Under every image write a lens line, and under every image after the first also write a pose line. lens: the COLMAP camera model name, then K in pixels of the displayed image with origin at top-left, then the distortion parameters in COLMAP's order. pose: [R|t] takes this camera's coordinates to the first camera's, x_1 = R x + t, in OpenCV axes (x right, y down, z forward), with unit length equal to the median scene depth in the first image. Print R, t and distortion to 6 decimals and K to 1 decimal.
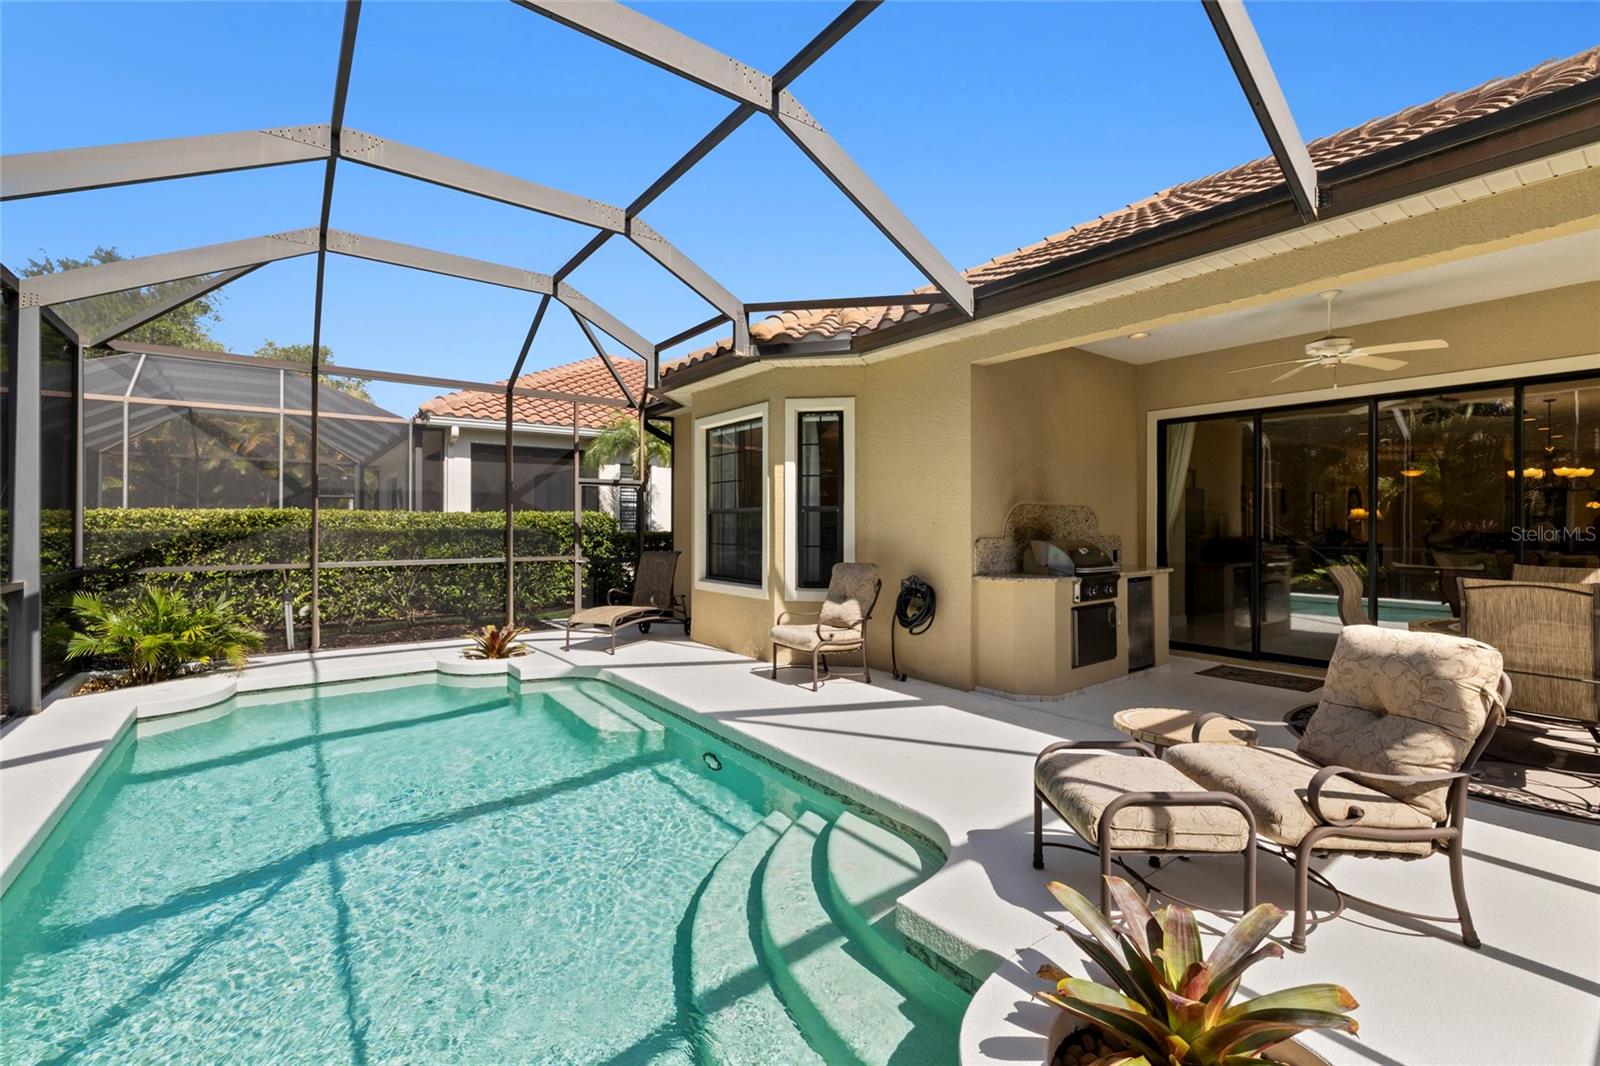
lens RADIAL K [[674.7, 0, 798.3], [0, 674.7, 525.0], [0, 0, 1]] dist [-0.000512, -0.000157]
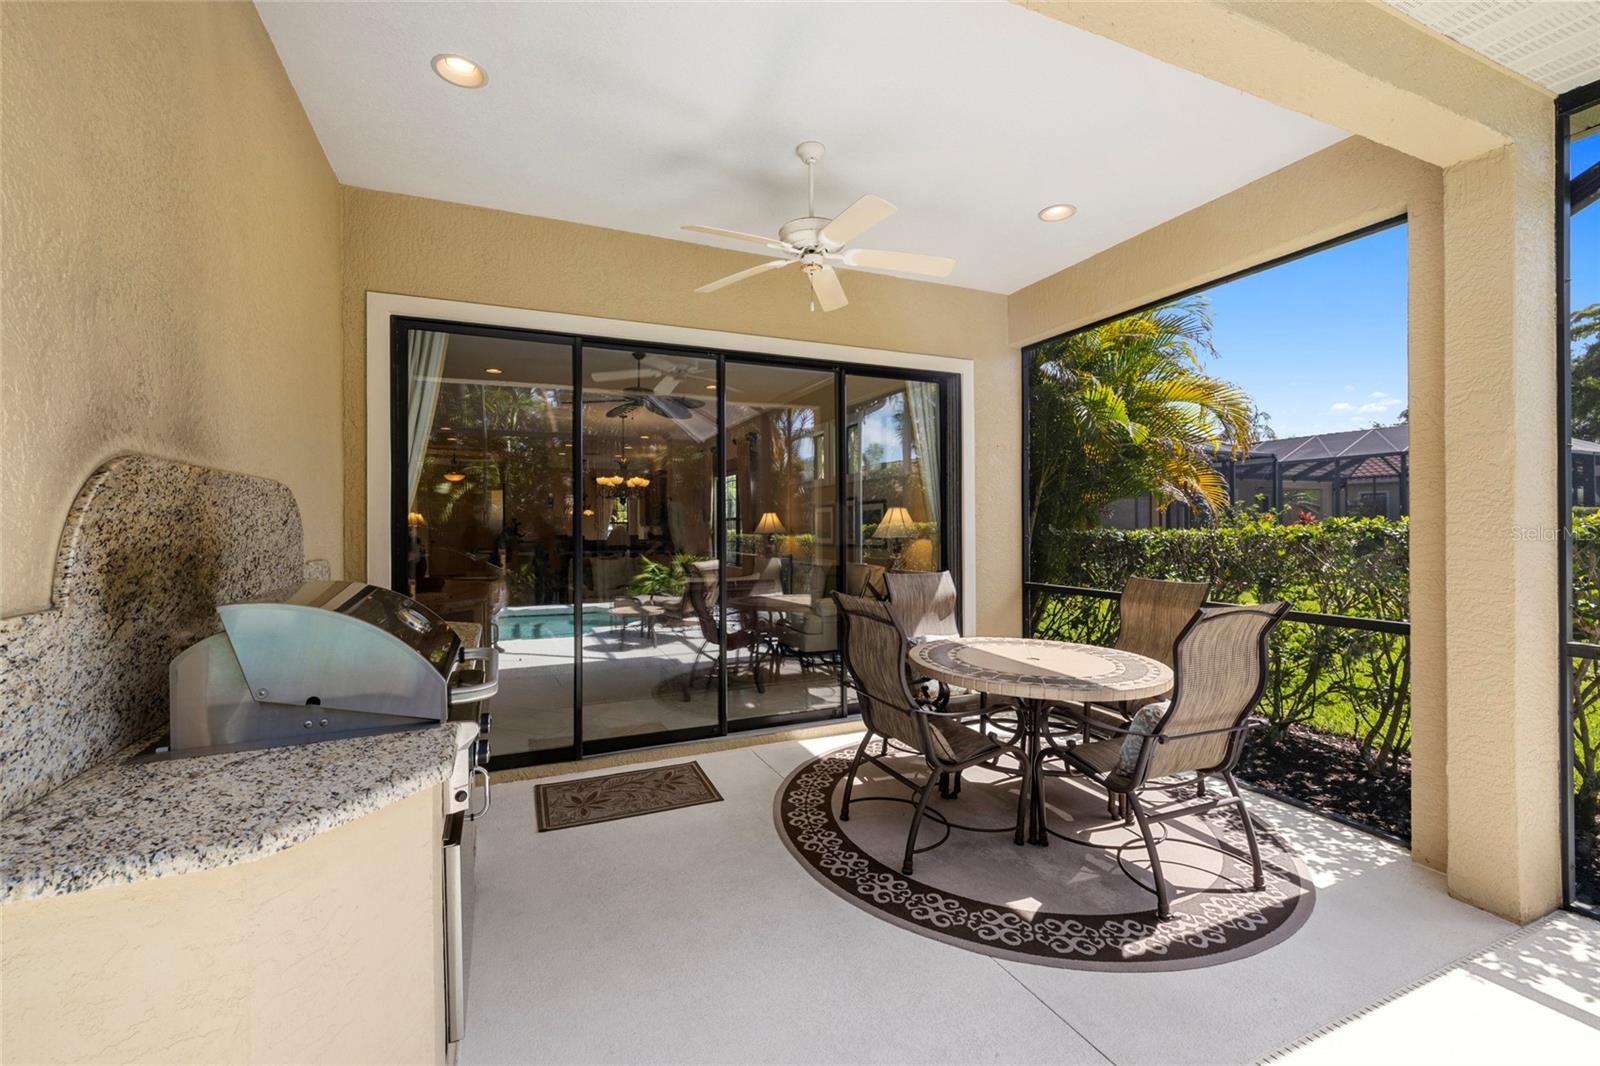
lens RADIAL K [[674.7, 0, 798.3], [0, 674.7, 525.0], [0, 0, 1]] dist [-0.000512, -0.000157]
pose [[0.238002, -0.004159, 0.971256, 0.133961], [0.011915, 0.999928, 0.001362, -0.002379], [-0.971192, 0.011248, 0.238035, 0.605607]]
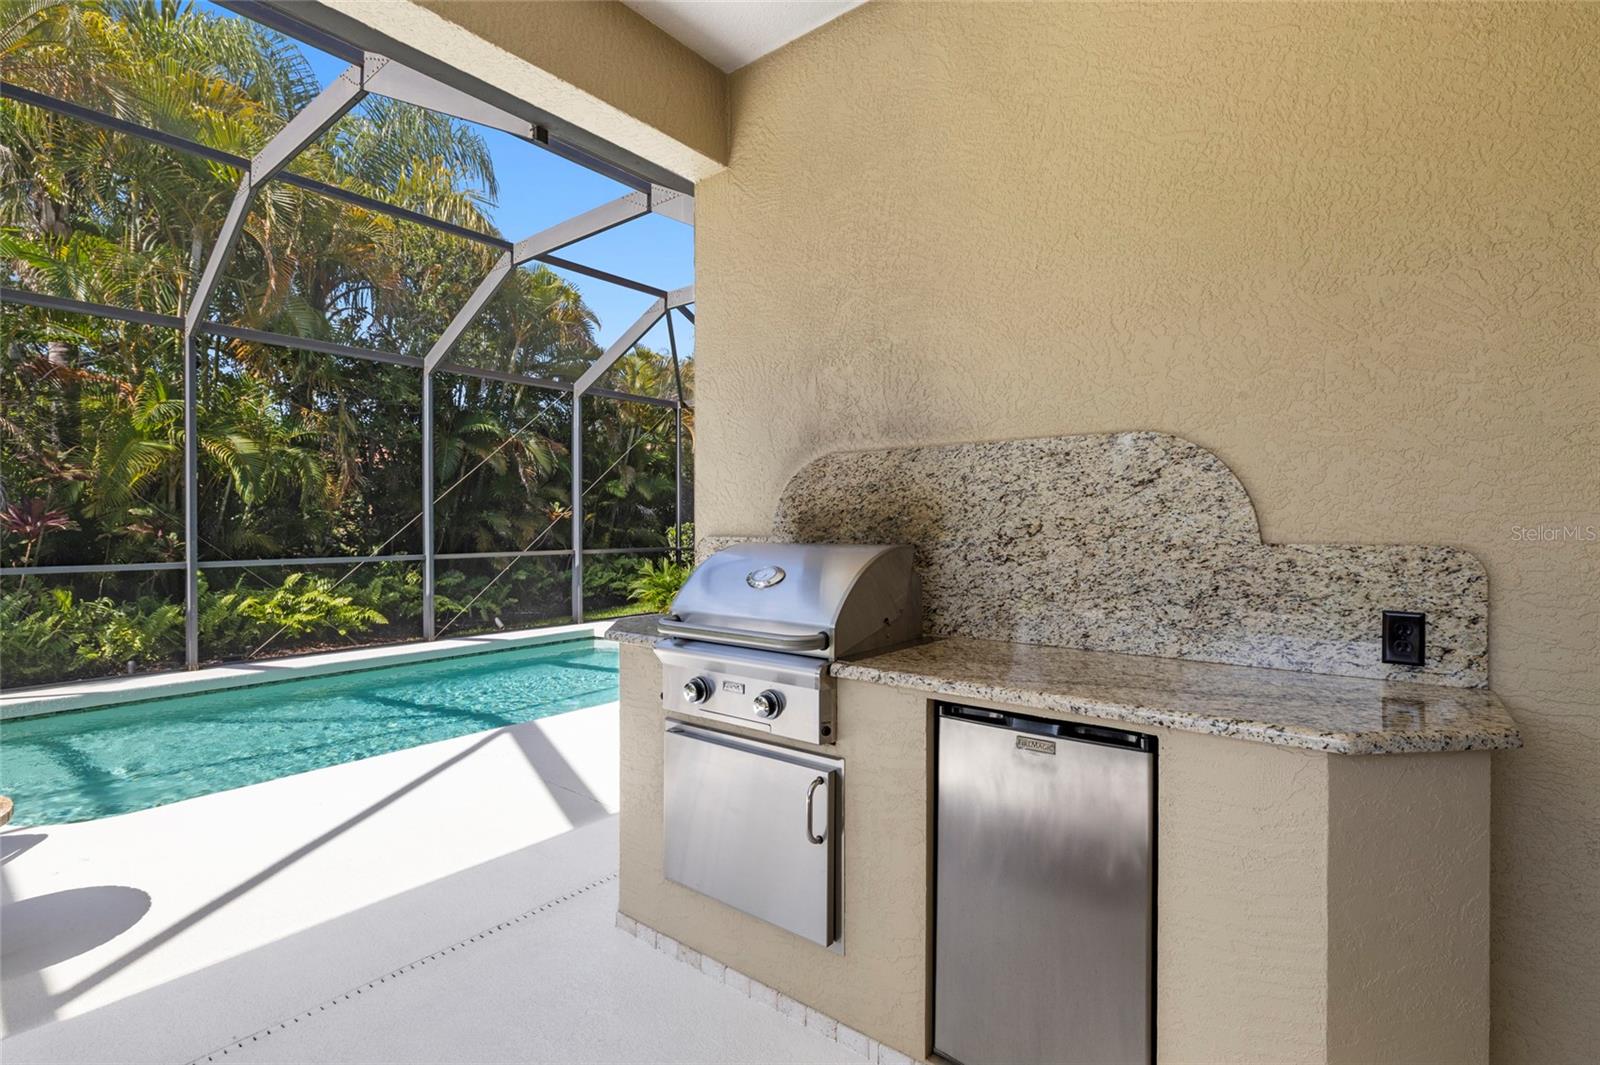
lens RADIAL K [[736.9, 0, 800.0], [0, 736.9, 532.5], [0, 0, 1]] dist [-0.001416, -0.000419]
pose [[0.235081, 0.011099, -0.971912, 0.607532], [-0.004111, 0.999937, 0.010425, 0.008985], [0.971967, 0.001545, 0.235112, 0.737536]]
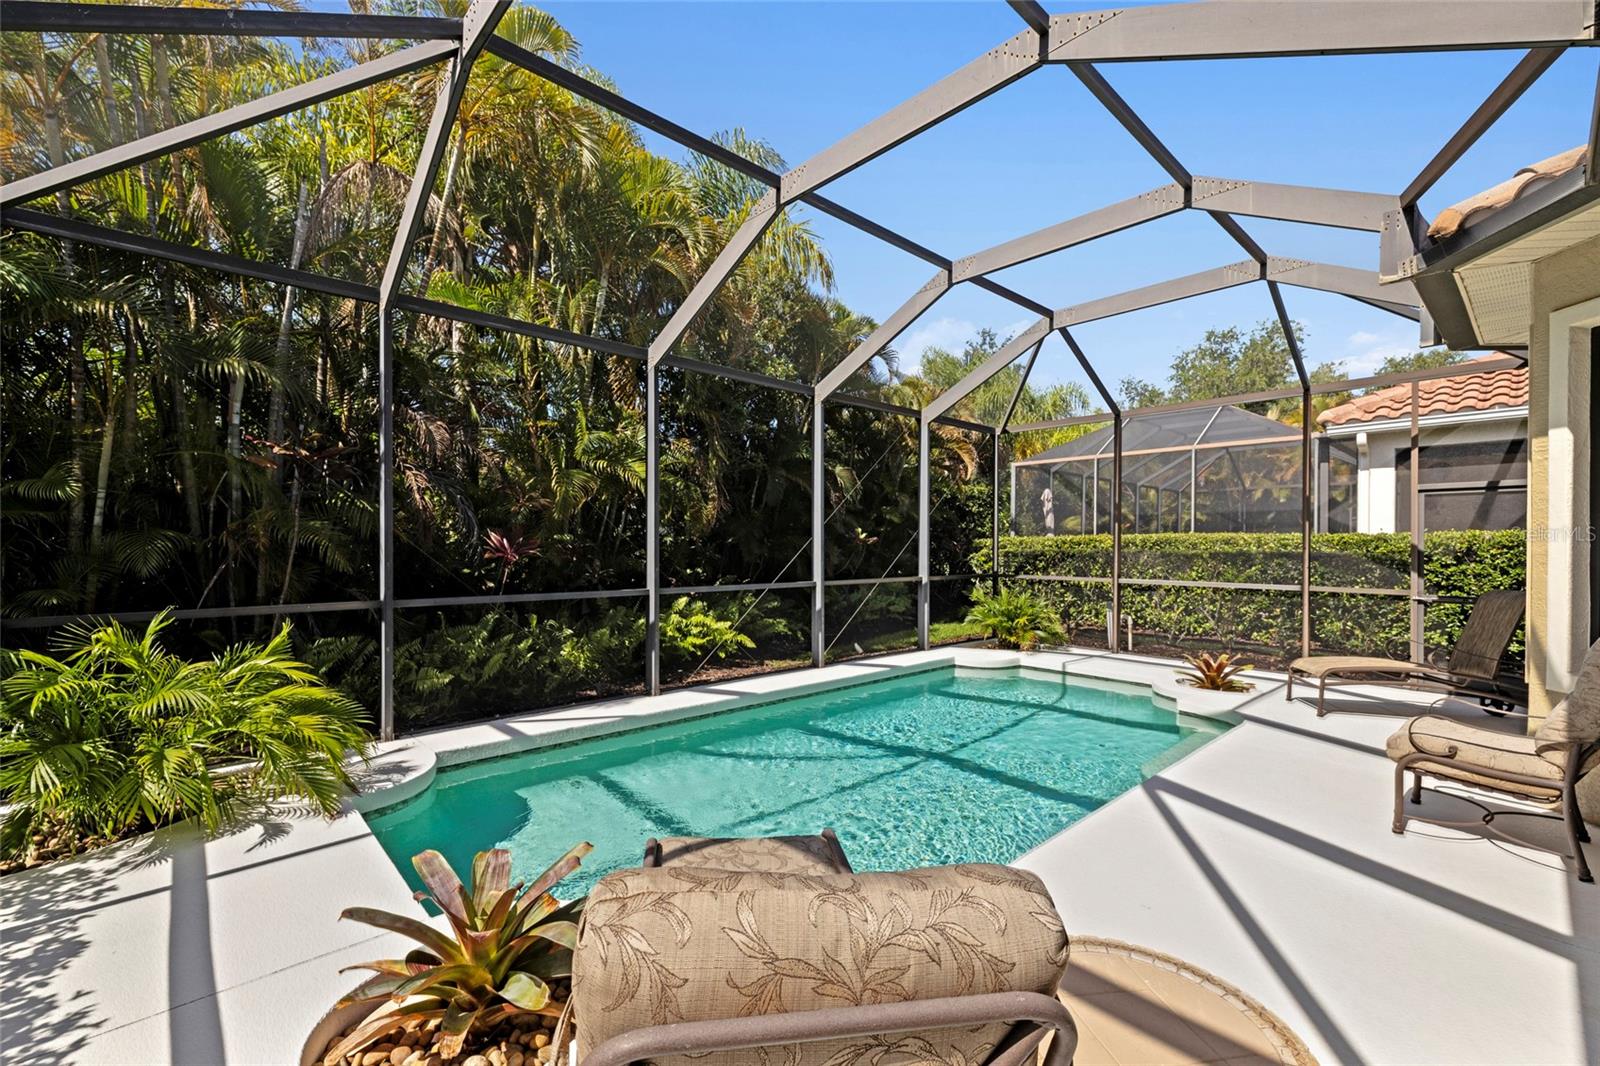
lens RADIAL K [[681.2, 0, 799.3], [0, 681.2, 544.9], [0, 0, 1]] dist [-0.000177, -0.000093]
pose [[0.094197, -0.000621, -0.995553, 0.428224], [-0.007485, 0.999971, -0.001332, 0.001944], [0.995525, 0.007578, 0.094190, 0.325749]]
